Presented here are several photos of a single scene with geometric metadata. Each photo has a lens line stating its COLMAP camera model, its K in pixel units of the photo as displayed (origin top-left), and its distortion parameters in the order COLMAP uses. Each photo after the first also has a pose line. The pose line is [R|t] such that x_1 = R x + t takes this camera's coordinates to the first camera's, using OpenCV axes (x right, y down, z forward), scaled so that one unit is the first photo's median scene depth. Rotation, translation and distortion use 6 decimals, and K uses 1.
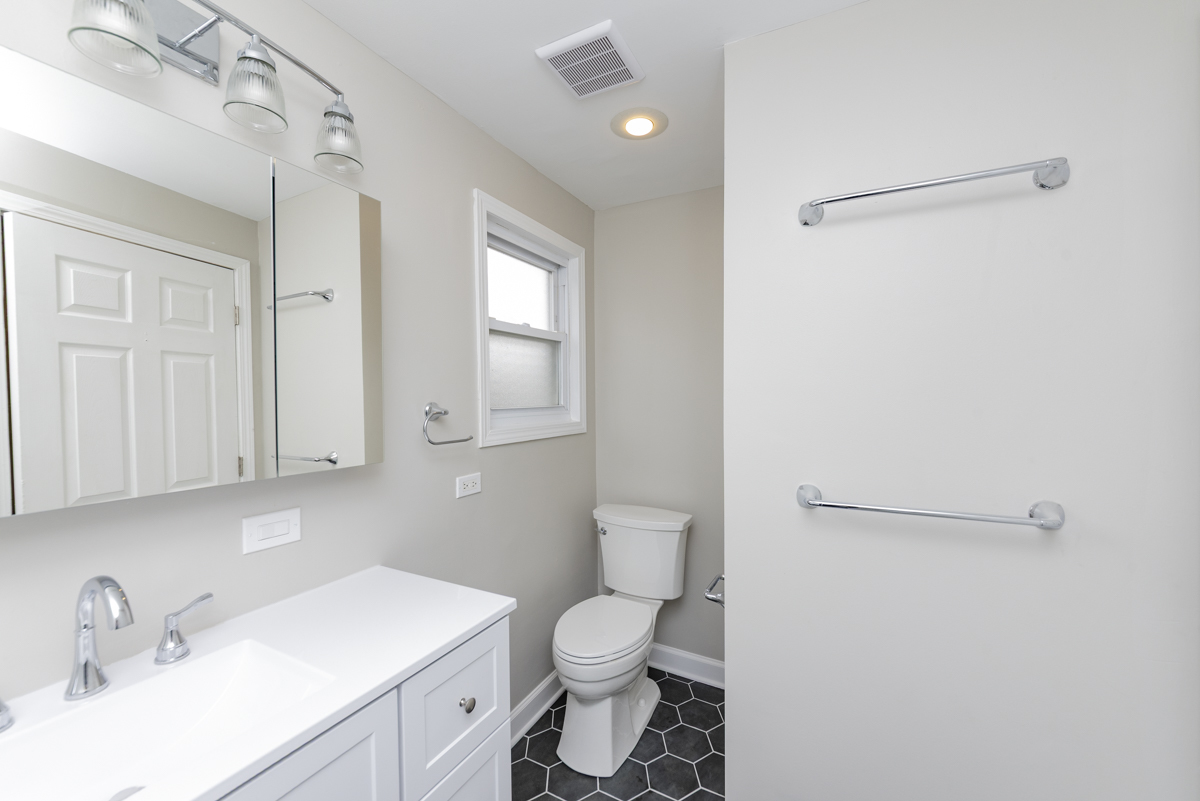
lens RADIAL K [[483.0, 0, 600.0], [0, 483.0, 400.5], [0, 0, 1]] dist [-0.000822, -0.000125]
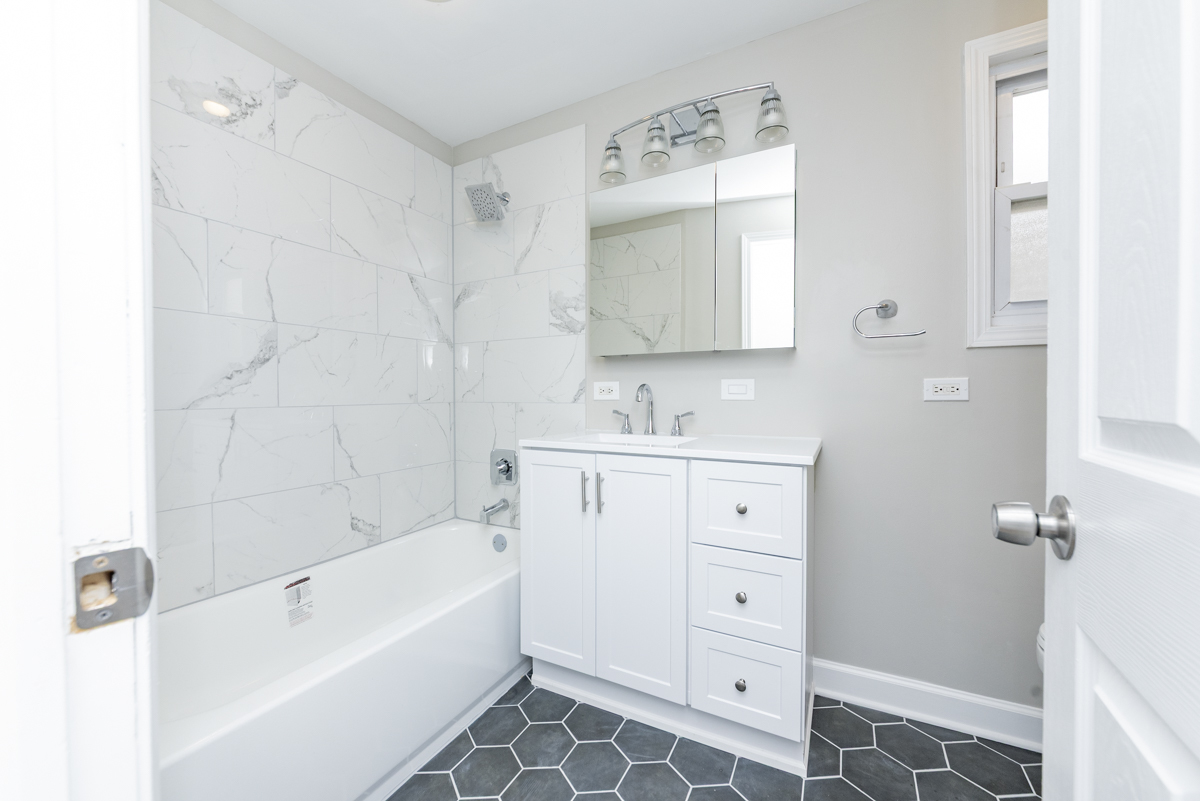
lens RADIAL K [[483.0, 0, 600.0], [0, 483.0, 400.5], [0, 0, 1]] dist [-0.000822, -0.000125]
pose [[-0.019654, 0.017983, -0.999645, 0.647745], [-0.015319, 0.999715, 0.018285, 0.194925], [0.999689, 0.015673, -0.019372, 0.394794]]
